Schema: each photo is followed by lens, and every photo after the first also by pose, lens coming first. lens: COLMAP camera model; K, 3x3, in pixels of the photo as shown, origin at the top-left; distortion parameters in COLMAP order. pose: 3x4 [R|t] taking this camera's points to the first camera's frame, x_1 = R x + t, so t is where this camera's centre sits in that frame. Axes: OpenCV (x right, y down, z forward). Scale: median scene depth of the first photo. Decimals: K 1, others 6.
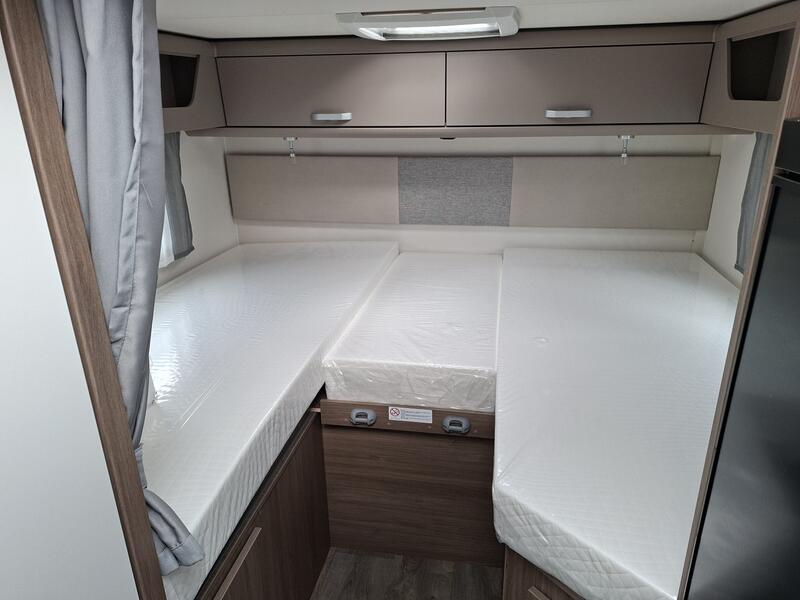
lens RADIAL K [[550.6, 0, 381.6], [0, 550.6, 298.3], [0, 0, 1]] dist [0.002889, -0.000109]
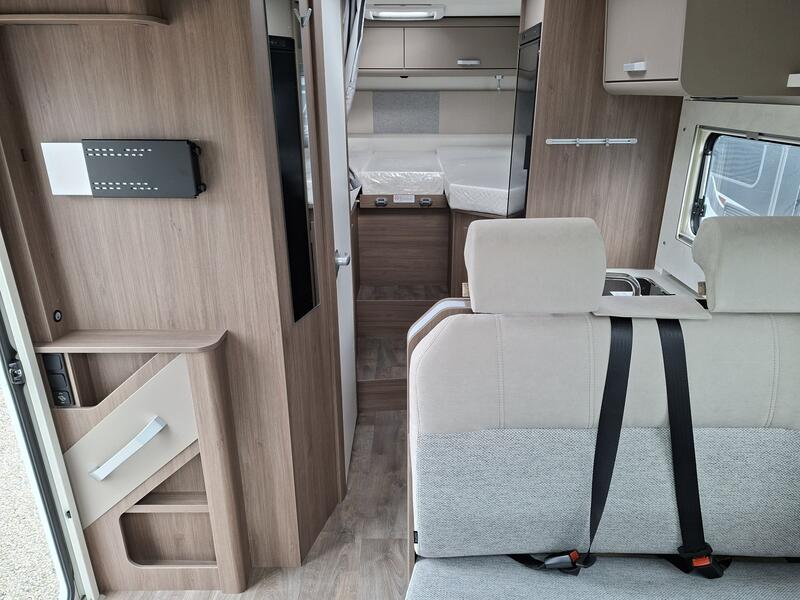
lens RADIAL K [[554.2, 0, 400.0], [0, 554.2, 300.0], [0, 0, 1]] dist [0.006512, -0.002446]
pose [[0.980274, -0.053235, 0.190337, -0.319398], [0.051763, 0.998579, 0.012702, 0.471931], [-0.190743, -0.002599, 0.981637, -0.884411]]
